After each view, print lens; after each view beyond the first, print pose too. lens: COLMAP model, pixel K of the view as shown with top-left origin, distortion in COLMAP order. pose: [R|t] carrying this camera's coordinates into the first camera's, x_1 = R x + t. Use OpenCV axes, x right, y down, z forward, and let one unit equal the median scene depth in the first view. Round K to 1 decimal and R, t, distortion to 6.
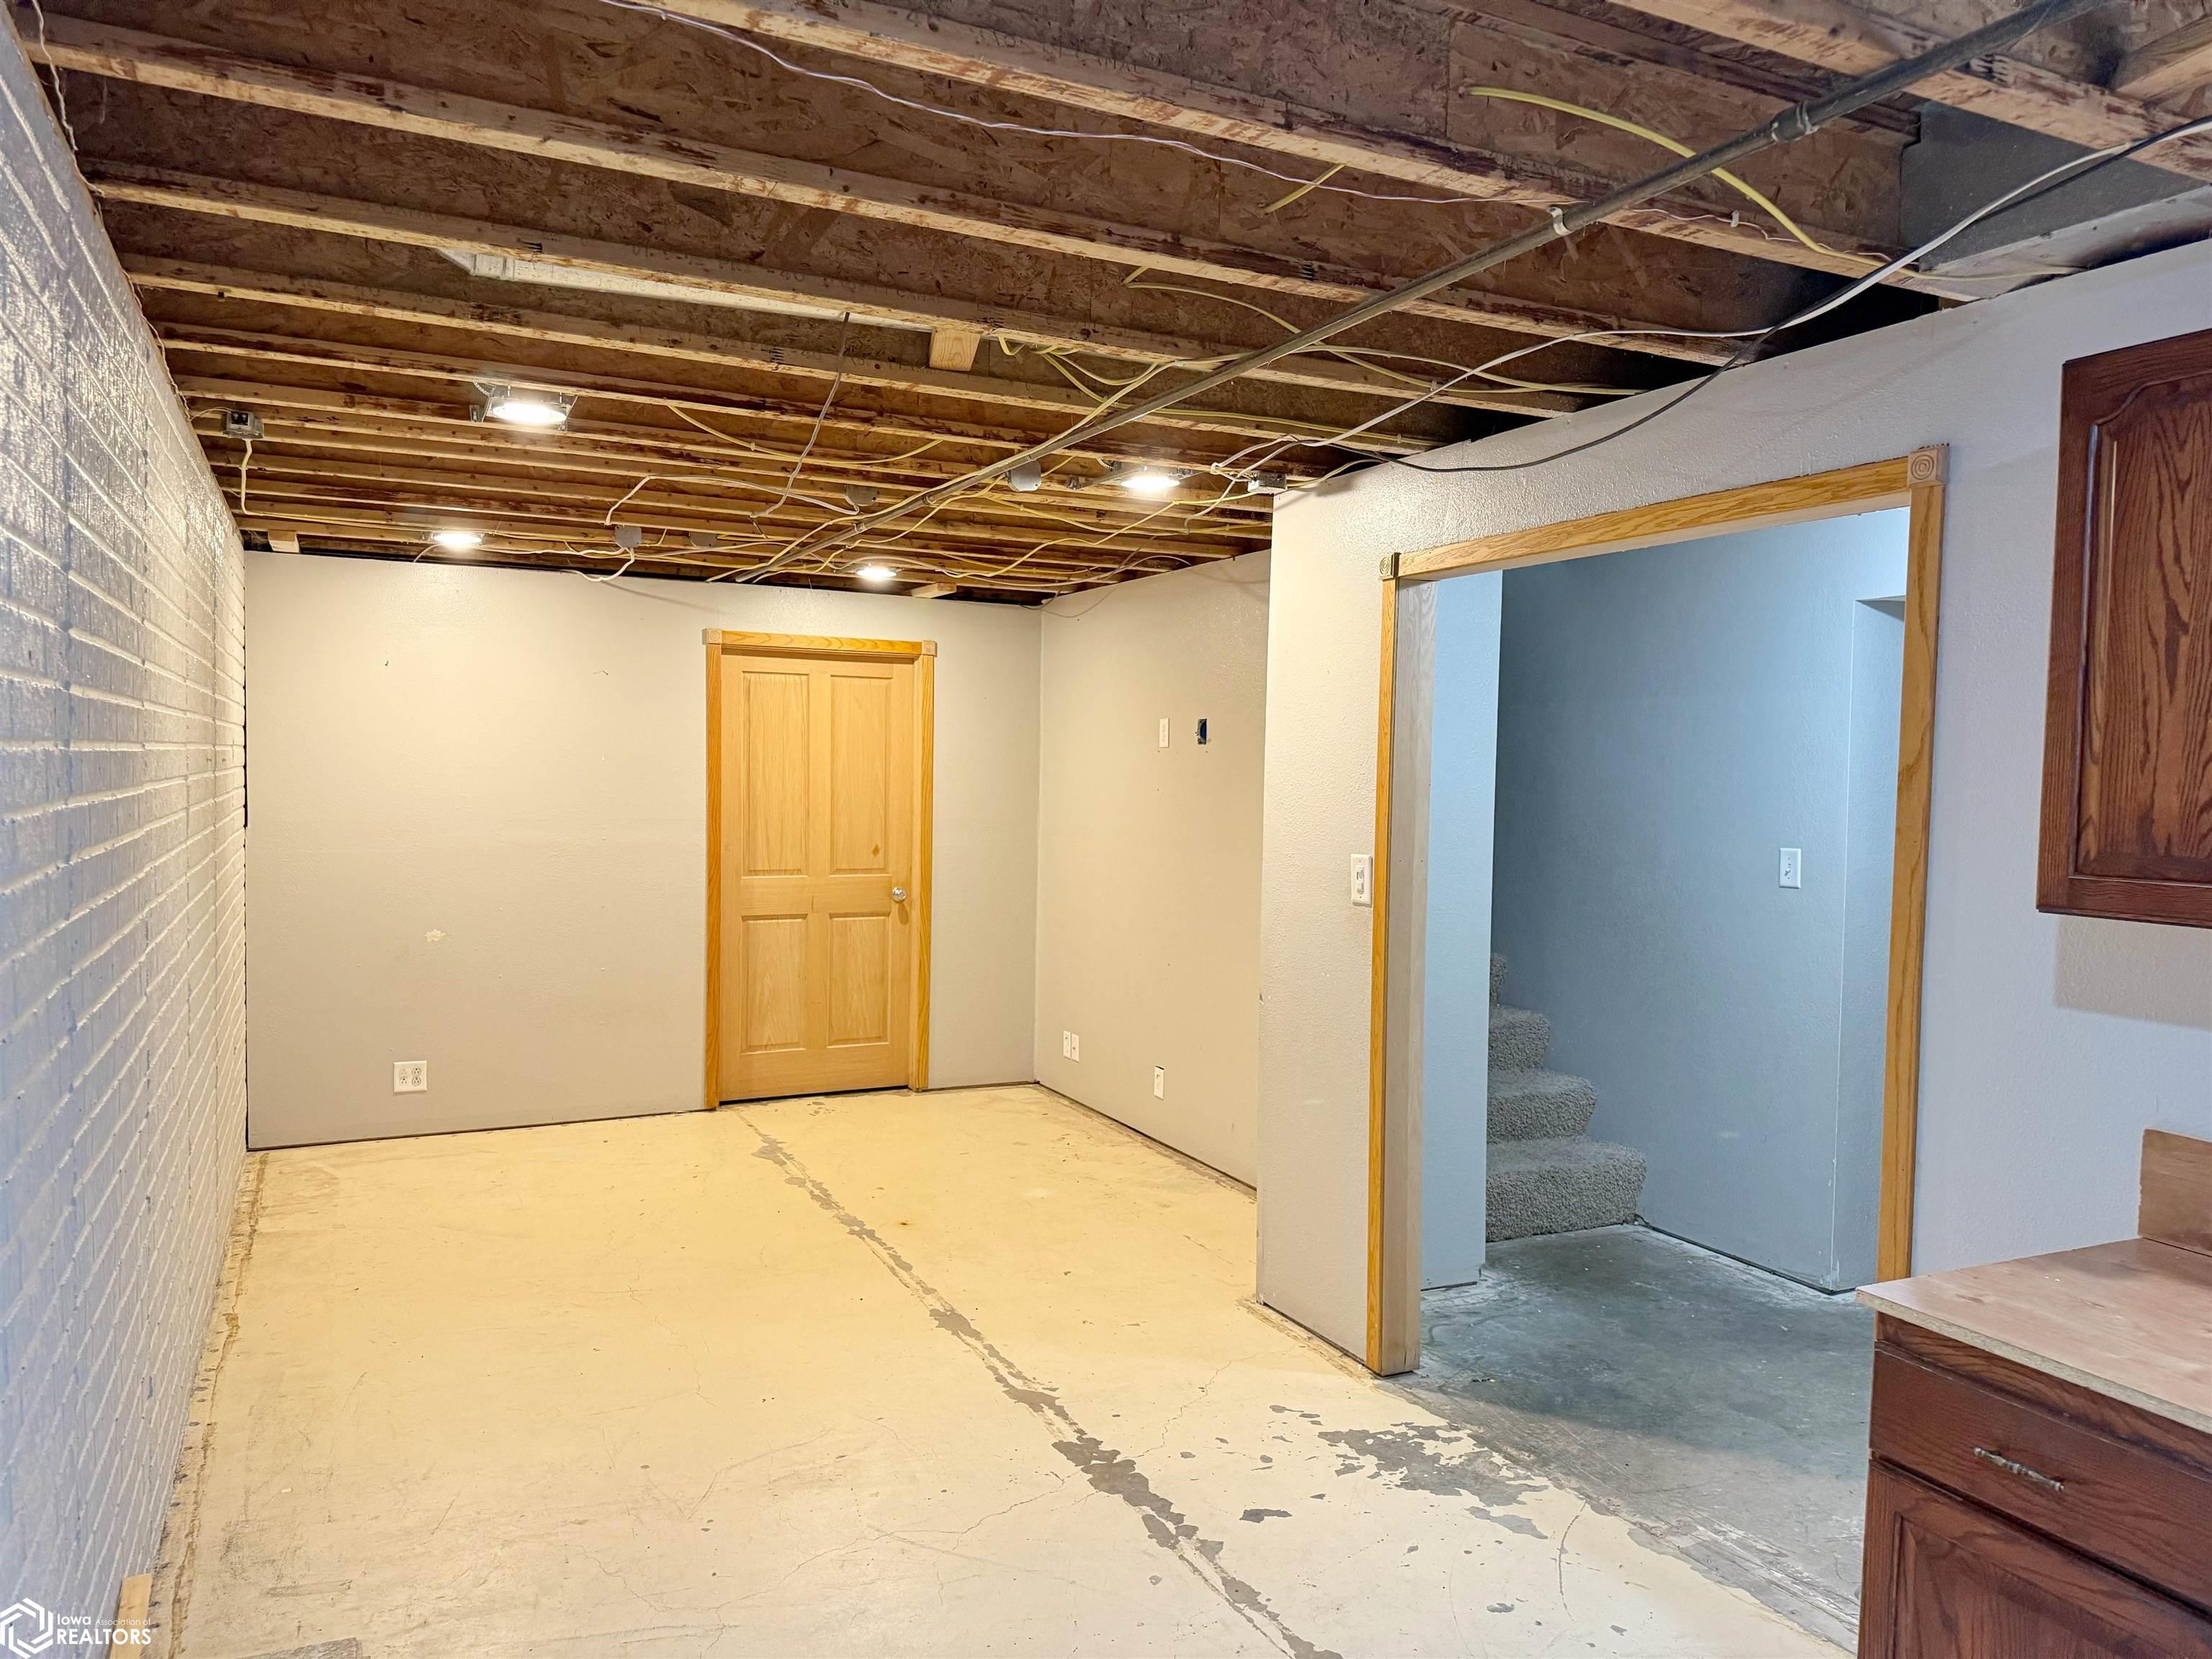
lens RADIAL K [[1584.7, 0, 1135.3], [0, 1584.7, 831.2], [0, 0, 1]] dist [0.115279, -0.196703]
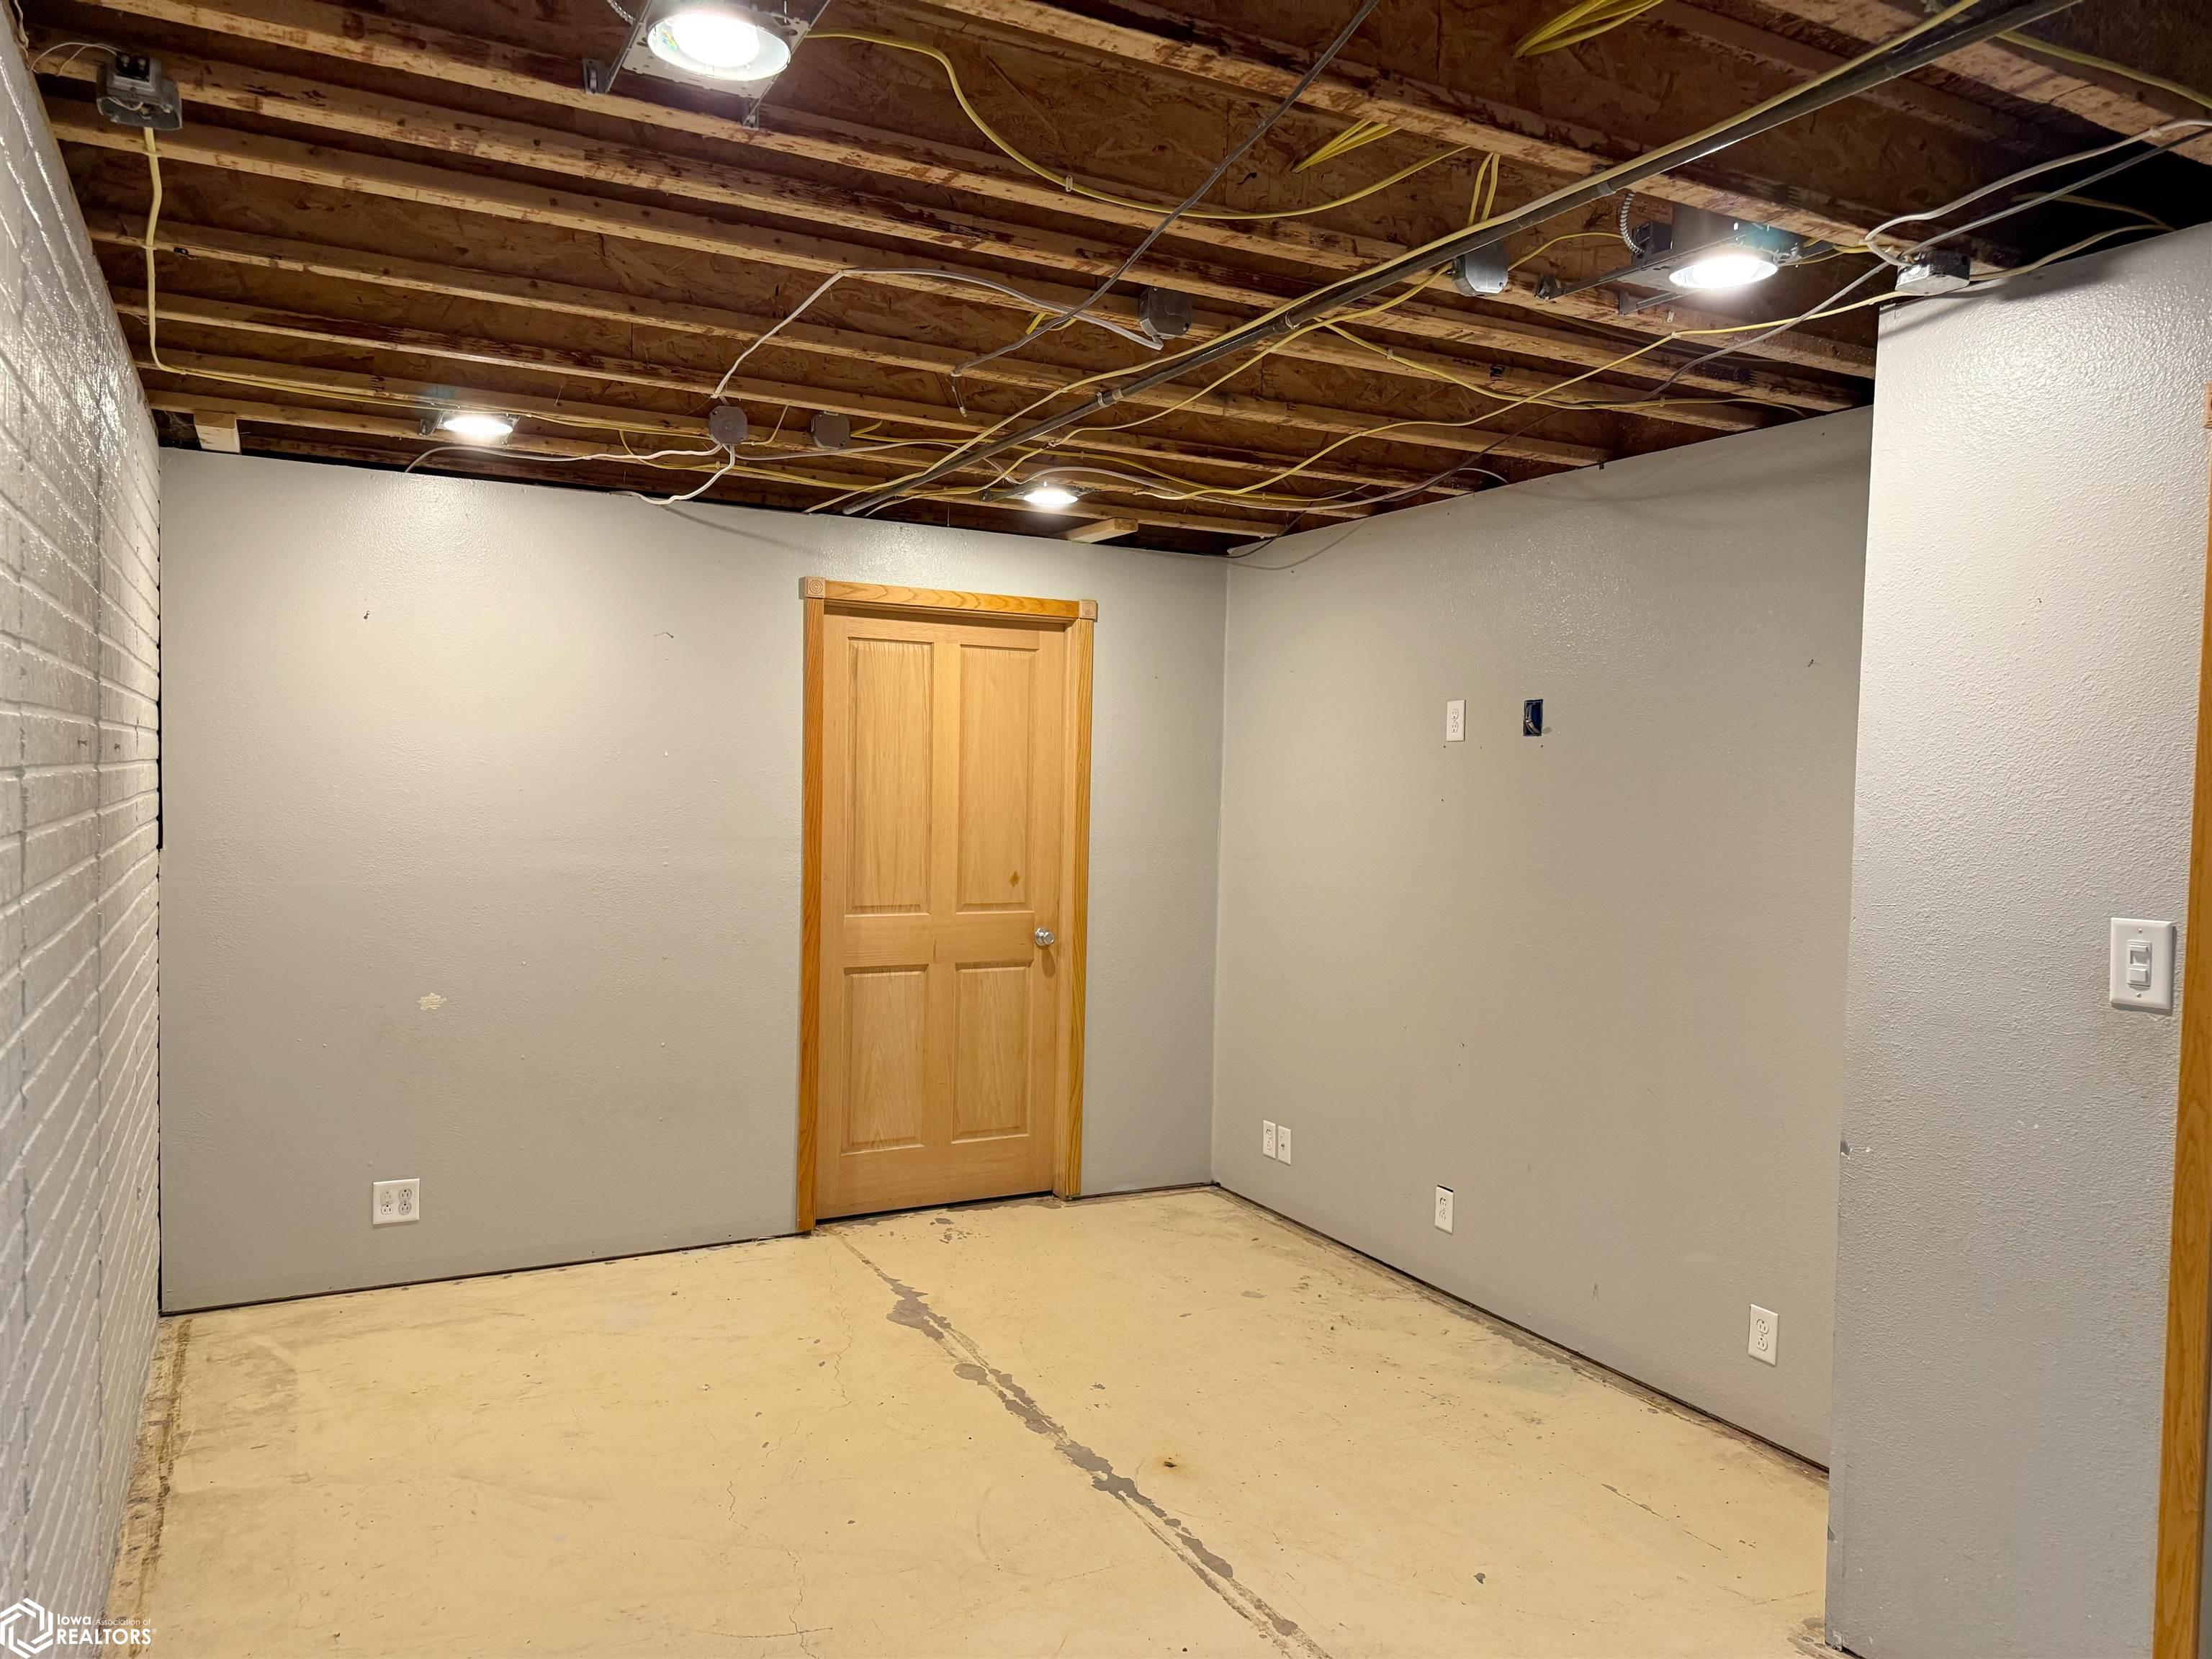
lens RADIAL K [[1554.8, 0, 1106.3], [0, 1554.8, 833.9], [0, 0, 1]] dist [0.084477, -0.112182]
pose [[0.999648, 0.004254, 0.026203, -0.175504], [-0.004190, 0.999988, -0.002480, -0.009475], [-0.026214, 0.002369, 0.999654, 0.333437]]
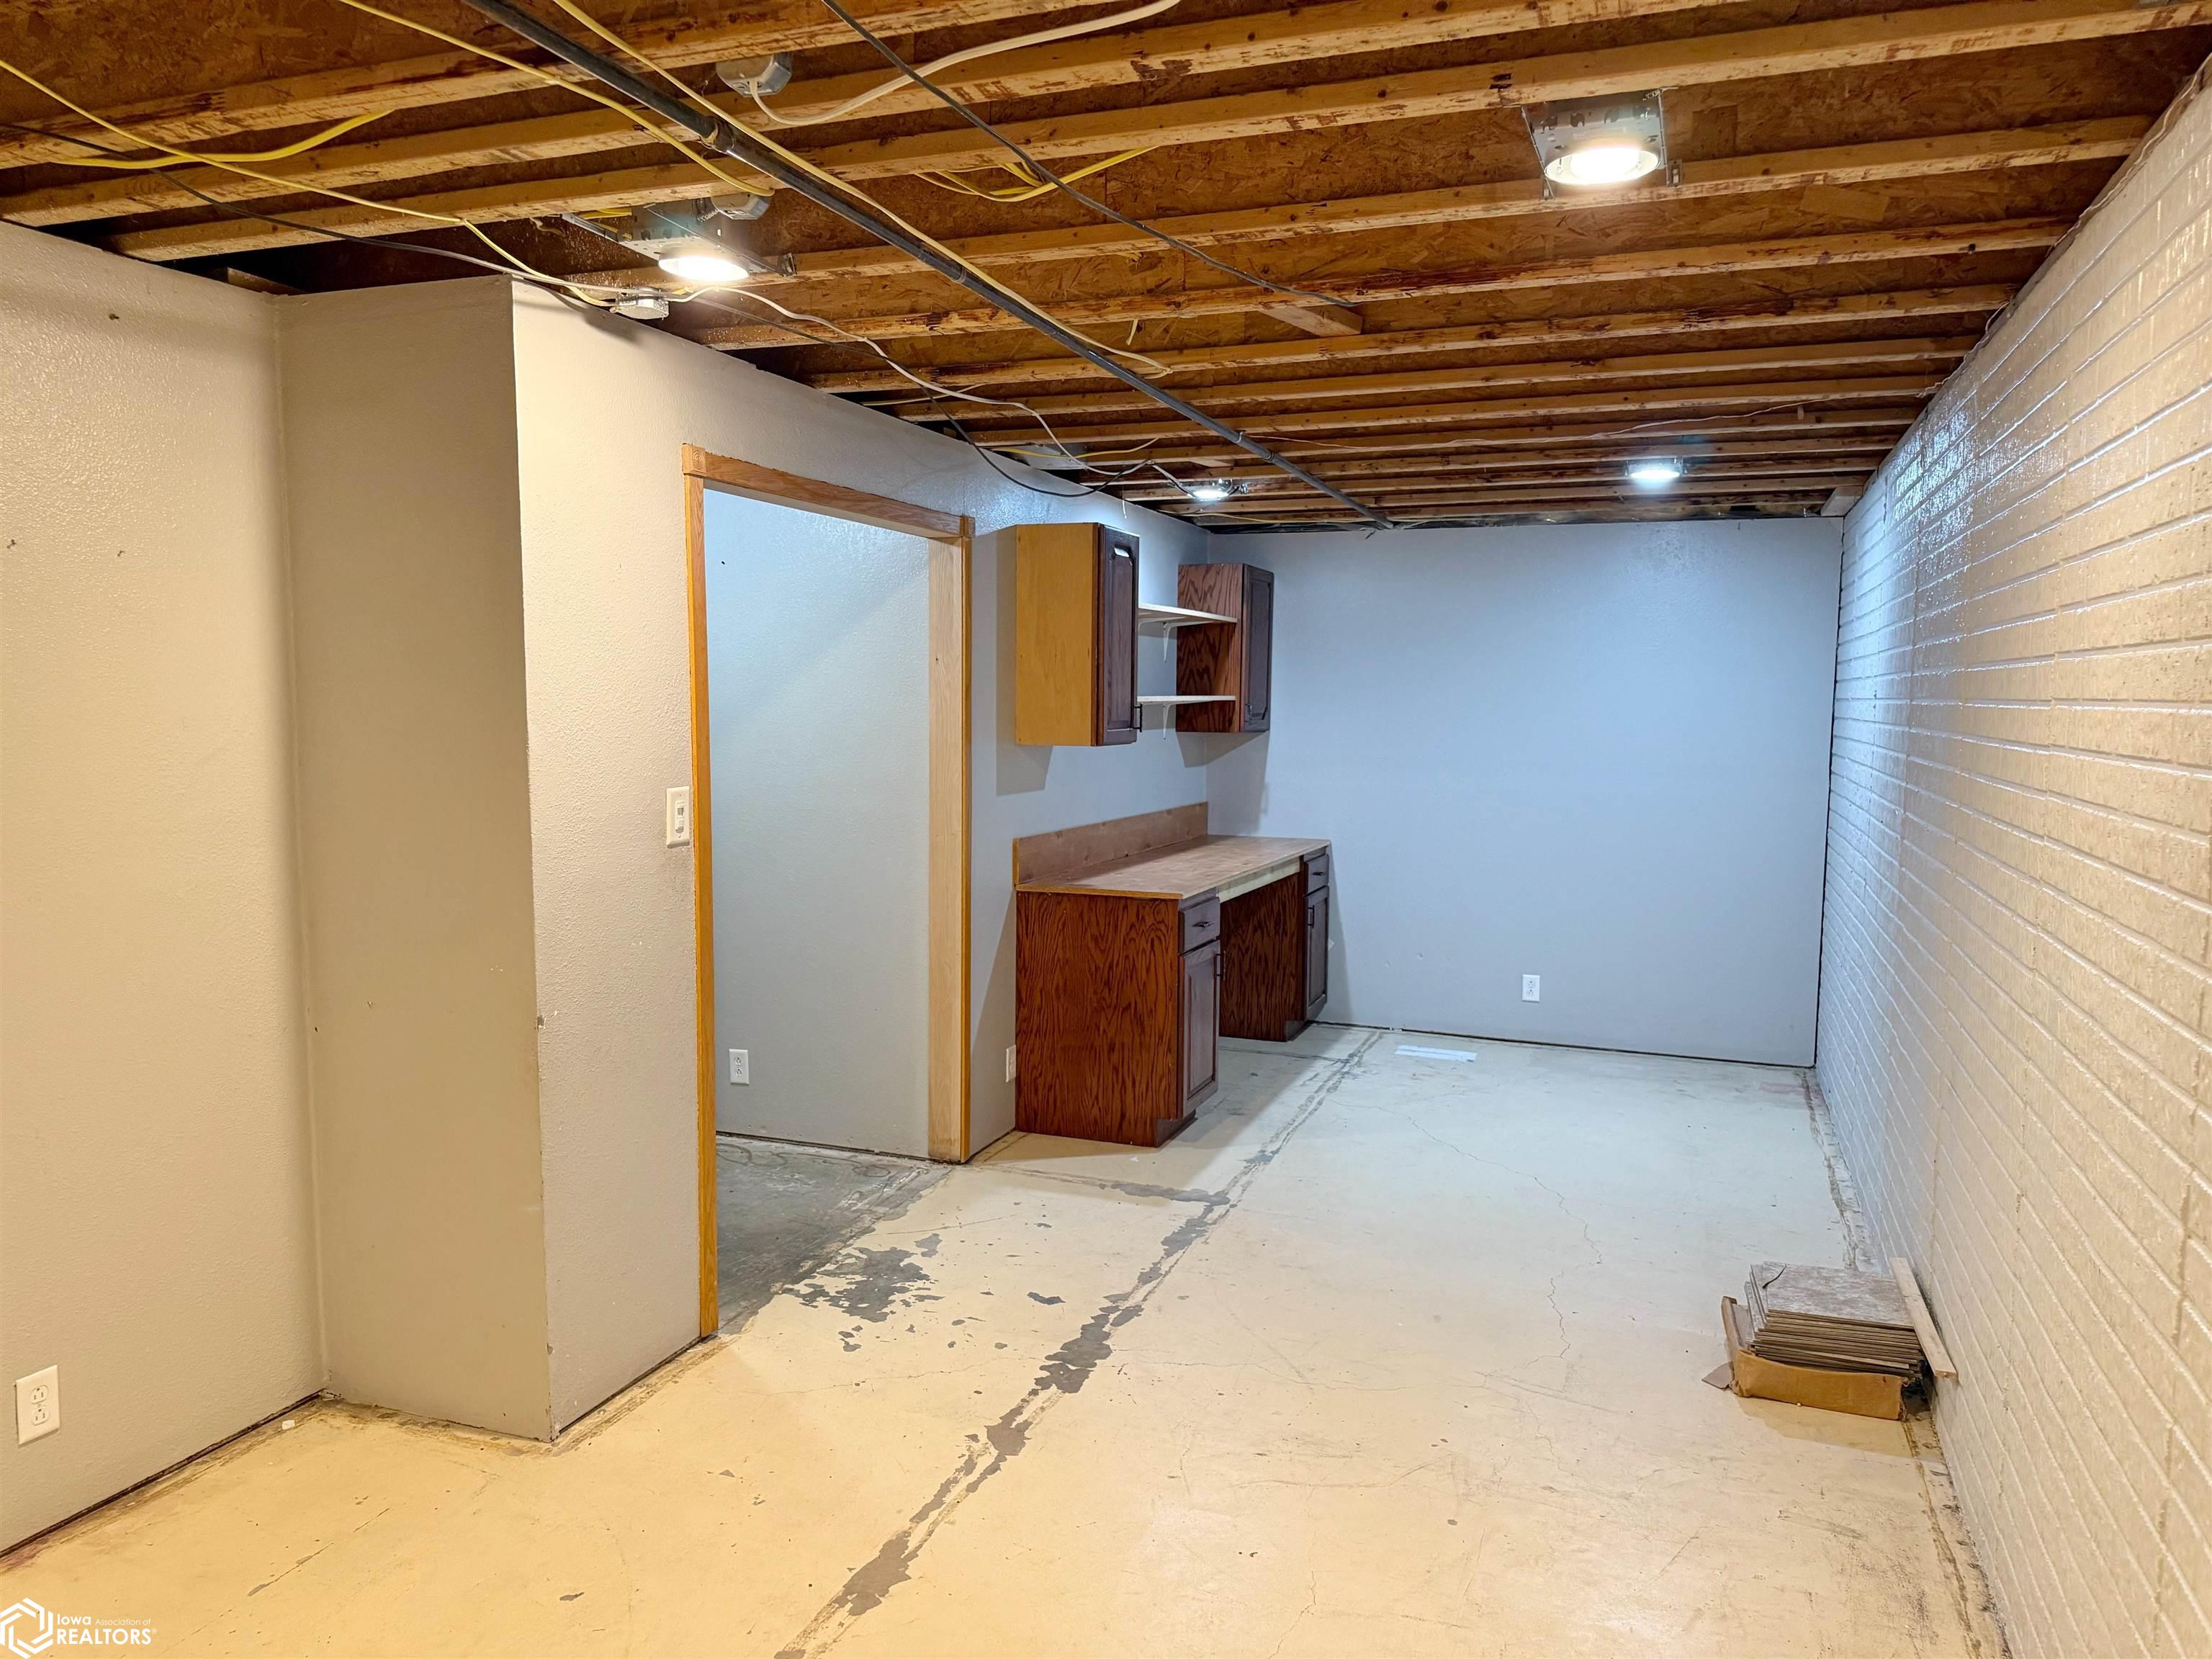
lens RADIAL K [[1554.8, 0, 1106.3], [0, 1554.8, 833.9], [0, 0, 1]] dist [0.084477, -0.112182]
pose [[-0.685869, -0.095606, 0.721418, -0.469160], [0.003267, 0.990918, 0.134427, -0.054868], [-0.727718, 0.094556, -0.679327, 1.041458]]
